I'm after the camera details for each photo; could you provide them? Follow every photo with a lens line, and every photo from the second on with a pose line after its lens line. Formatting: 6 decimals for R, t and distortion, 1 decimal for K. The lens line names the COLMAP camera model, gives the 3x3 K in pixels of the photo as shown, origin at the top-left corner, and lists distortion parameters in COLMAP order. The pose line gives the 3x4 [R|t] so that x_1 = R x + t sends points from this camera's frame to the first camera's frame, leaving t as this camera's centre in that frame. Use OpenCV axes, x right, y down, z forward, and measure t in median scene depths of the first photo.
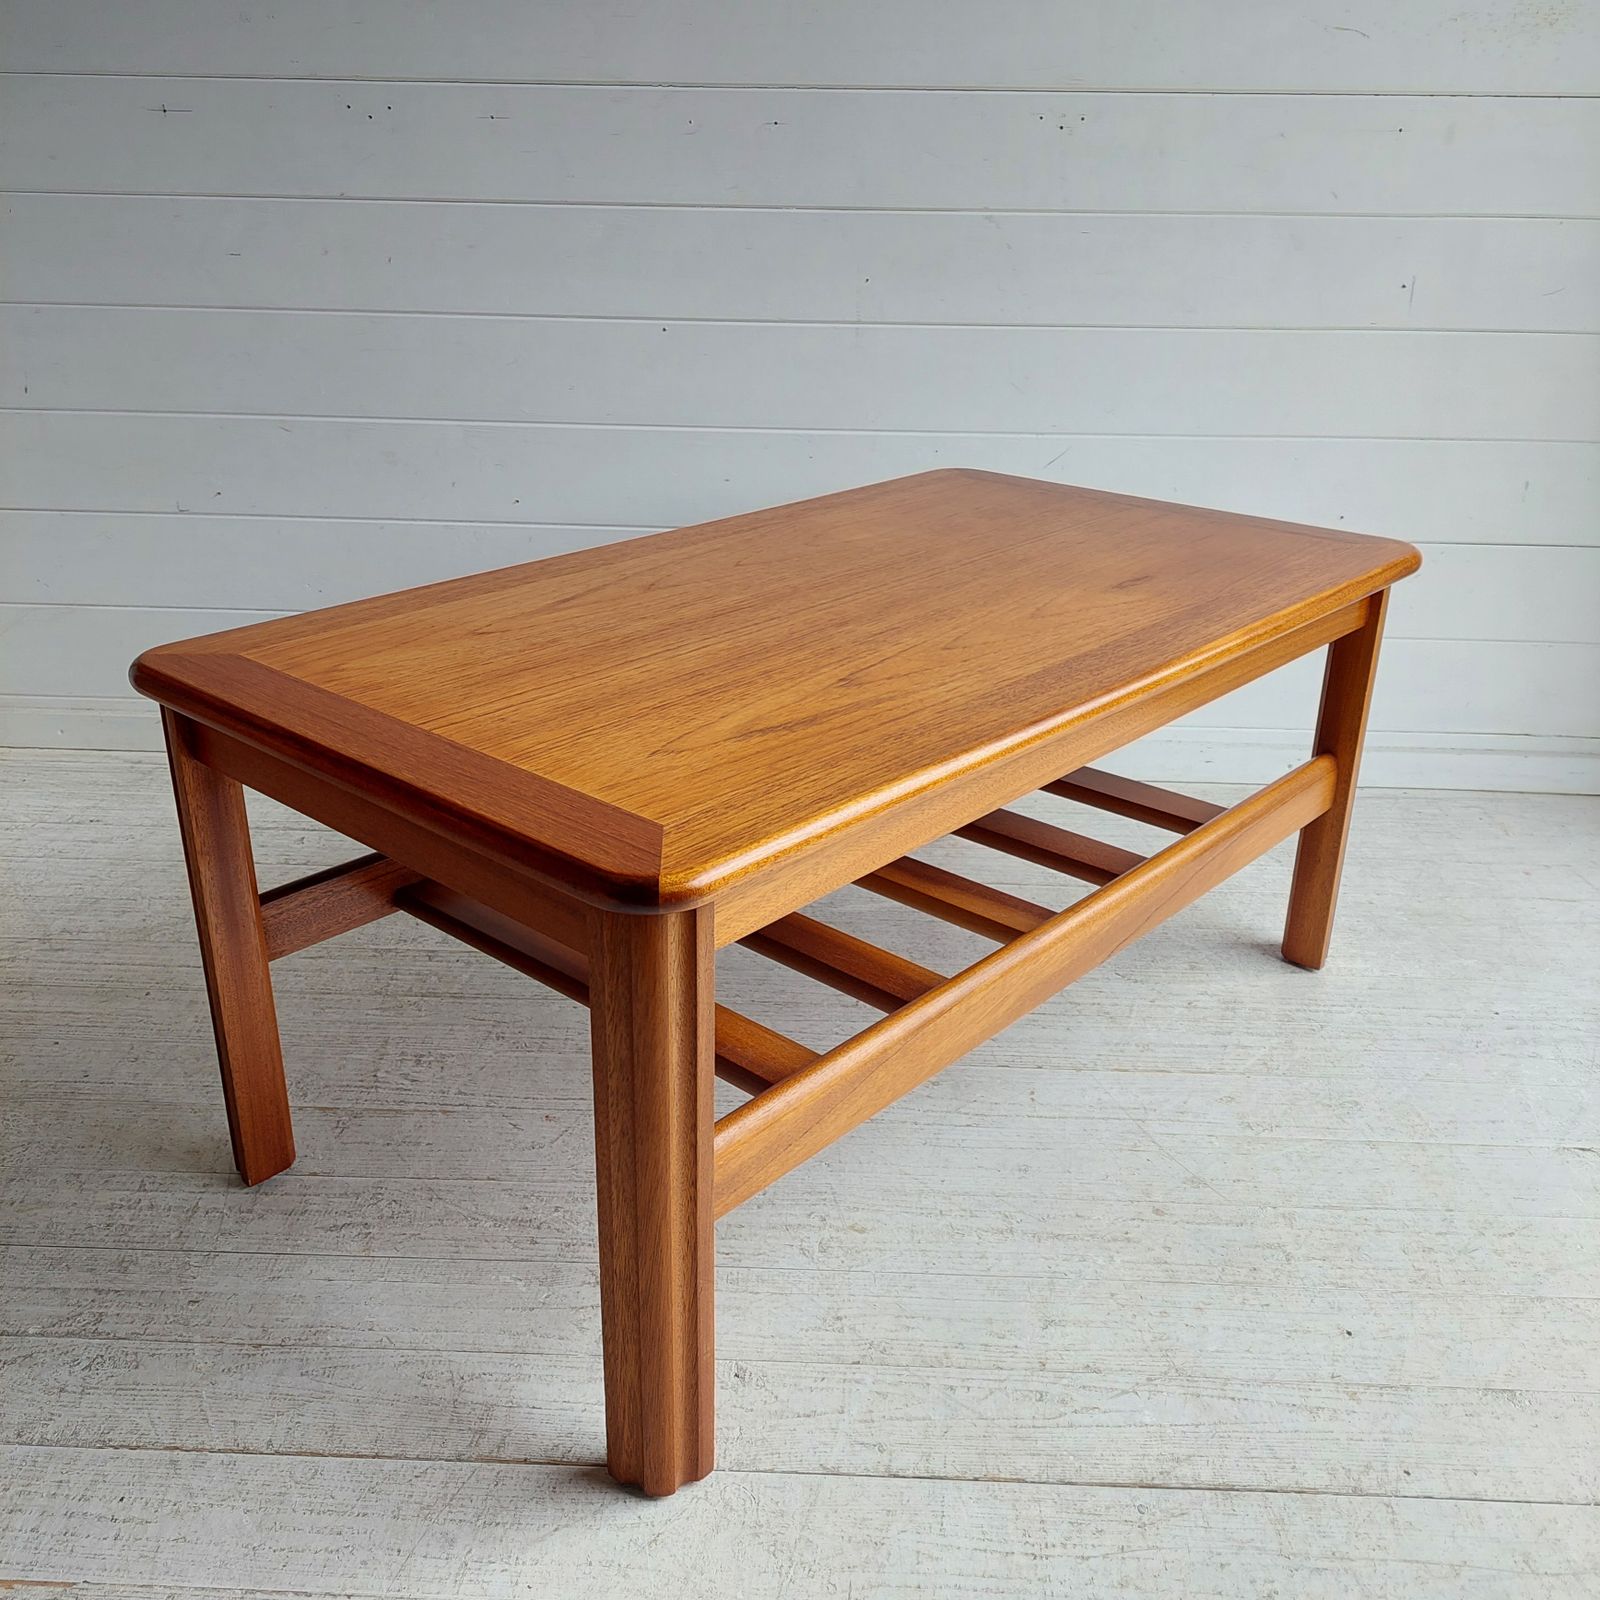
lens RADIAL K [[1592.5, 0, 802.9], [0, 1592.5, 810.9], [0, 0, 1]] dist [0.015747, 0.000000]
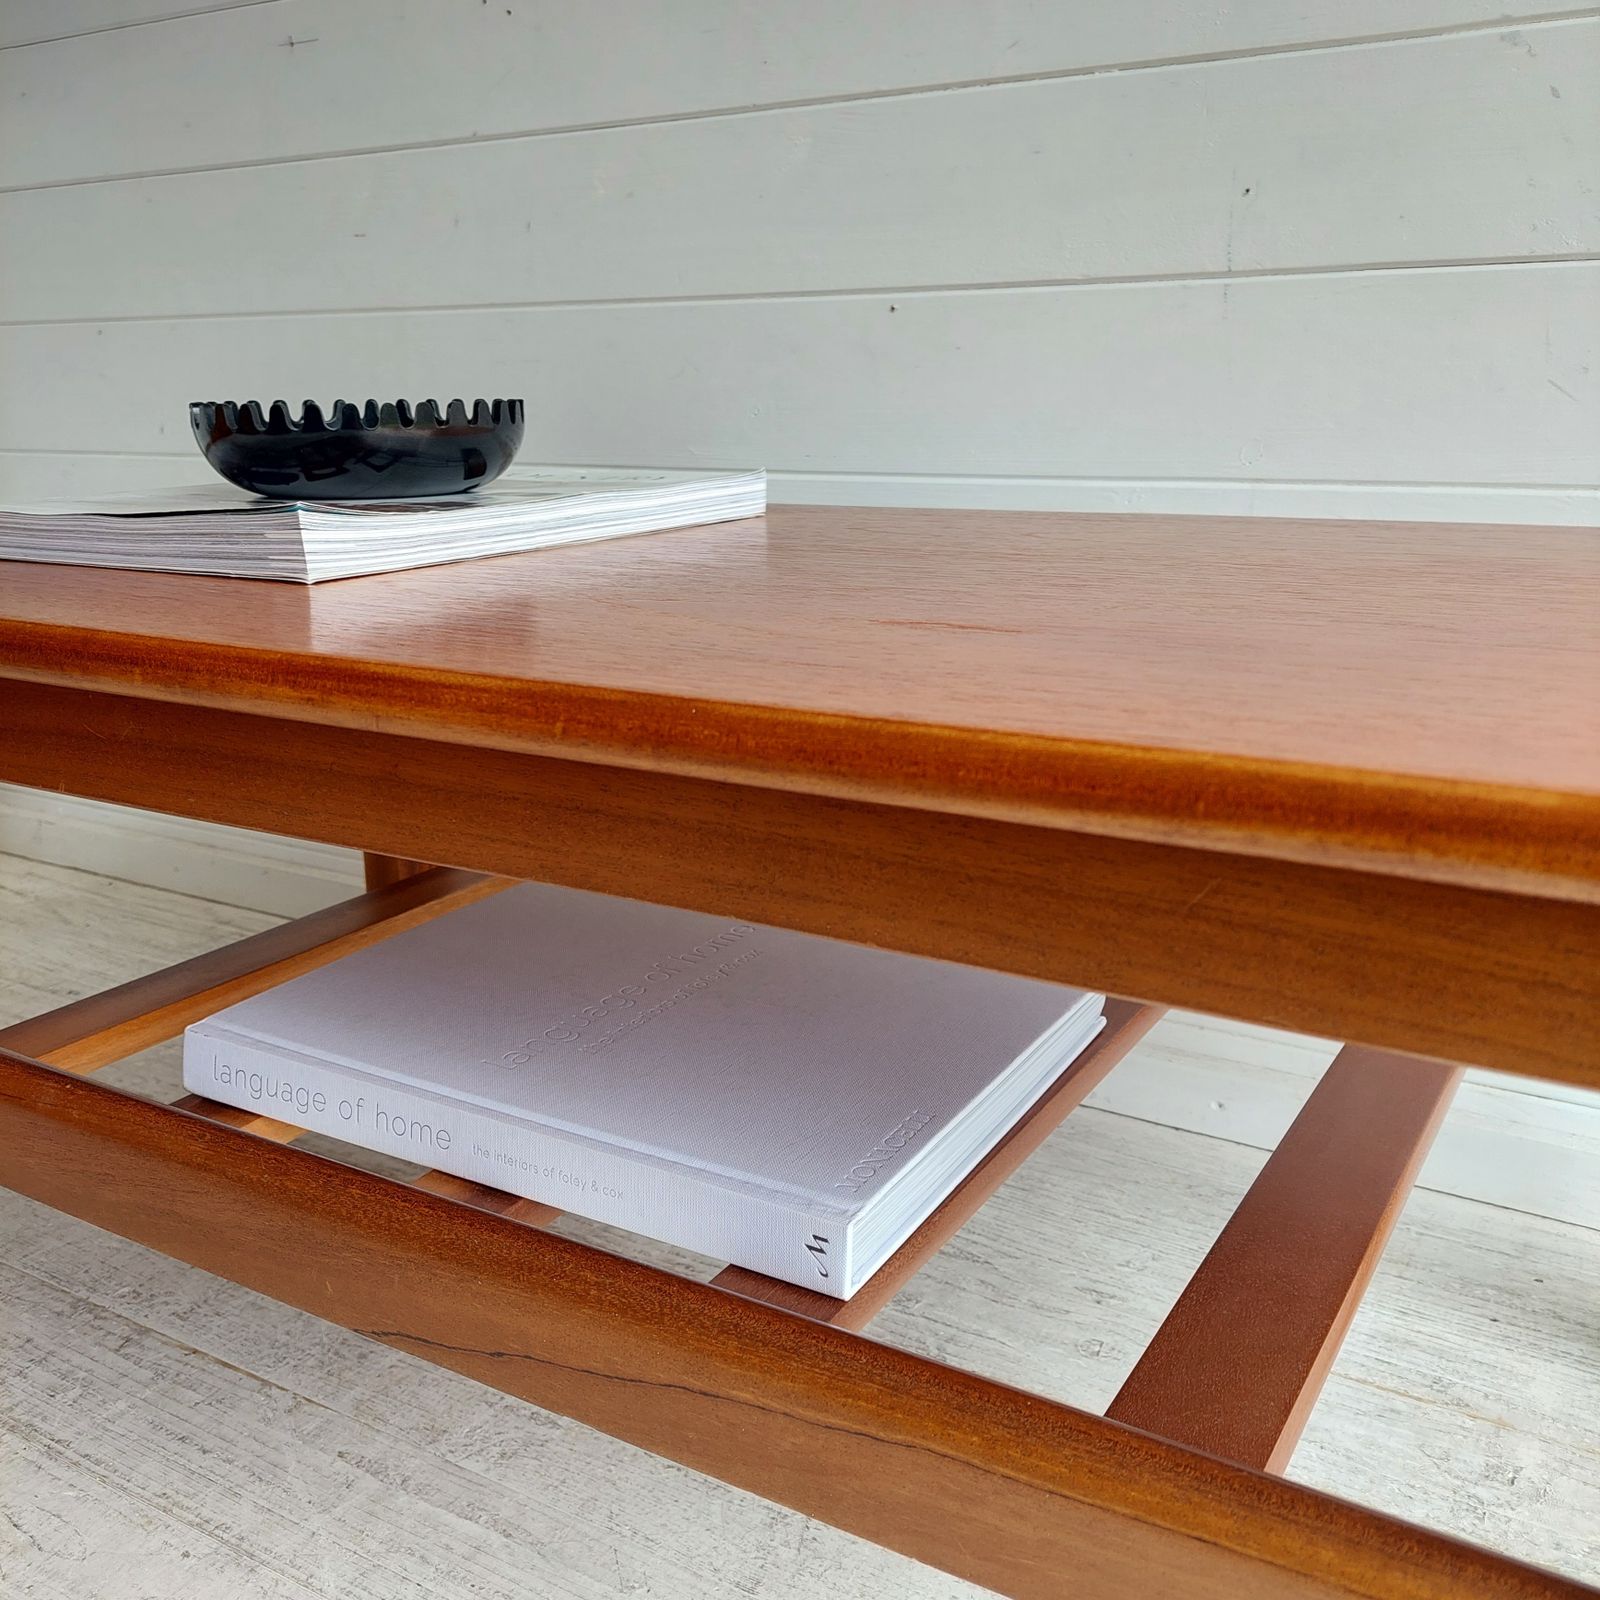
lens RADIAL K [[1592.5, 0, 780.7], [0, 1592.5, 757.2], [0, 0, 1]] dist [0.015747, 0.000000]
pose [[0.874027, 0.091141, -0.477252, 0.268350], [-0.173851, 0.975882, -0.132023, -0.091402], [0.453709, 0.198362, 0.868793, 0.793621]]
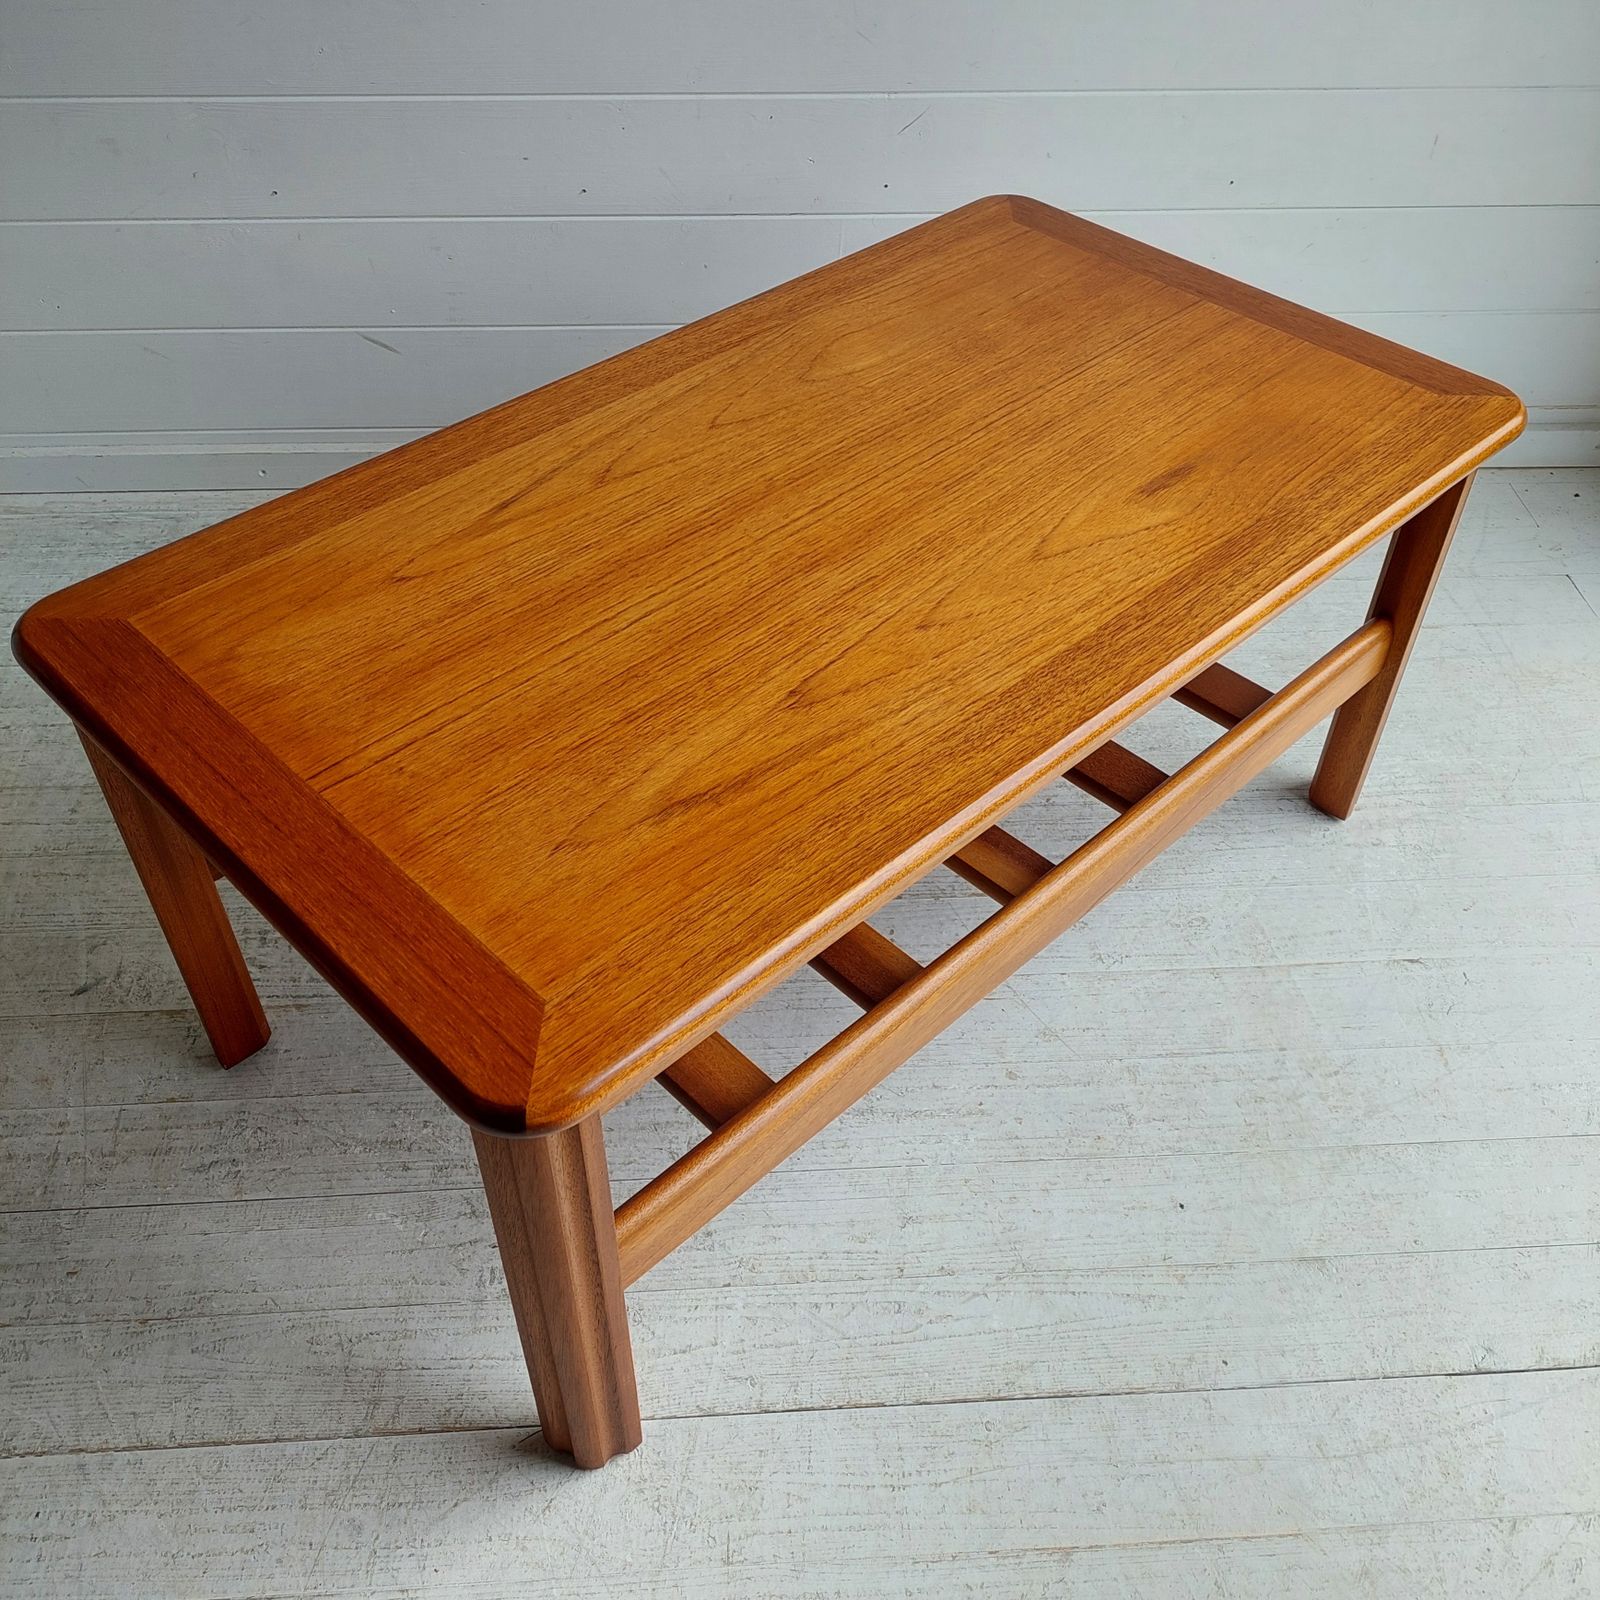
lens RADIAL K [[1592.5, 0, 833.8], [0, 1592.5, 840.7], [0, 0, 1]] dist [0.015747, 0.000000]
pose [[0.994510, -0.072458, 0.075499, 0.041475], [0.039943, 0.929711, 0.366117, -0.287110], [-0.096721, -0.361091, 0.927501, 0.104648]]
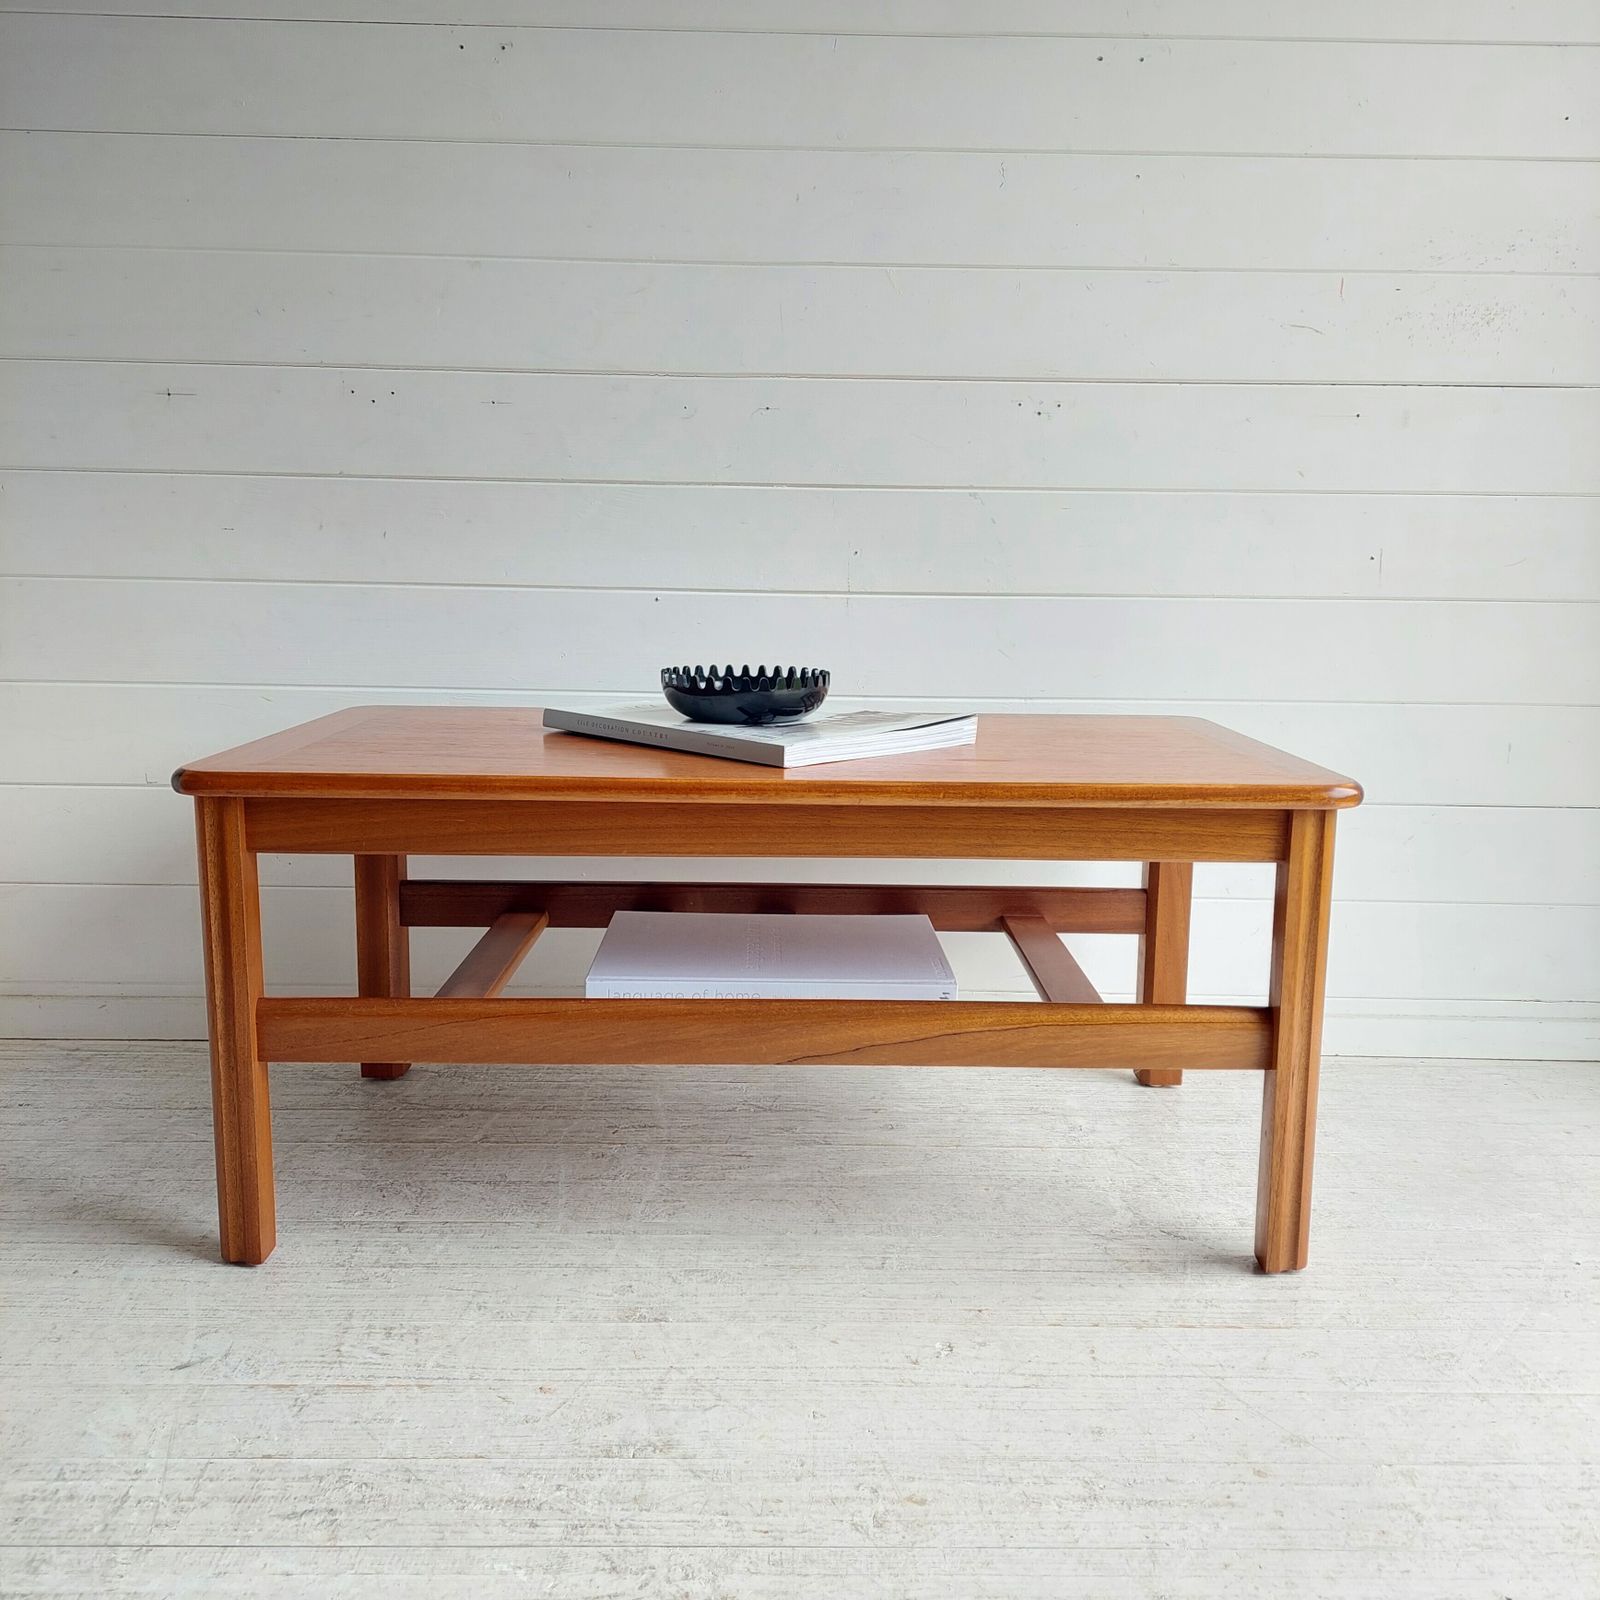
lens RADIAL K [[1592.5, 0, 807.7], [0, 1592.5, 786.5], [0, 0, 1]] dist [0.015747, 0.000000]
pose [[0.998770, -0.004643, 0.049369, -0.065101], [0.017062, 0.966994, -0.254225, 0.111546], [-0.046559, 0.254755, 0.965884, 0.082041]]
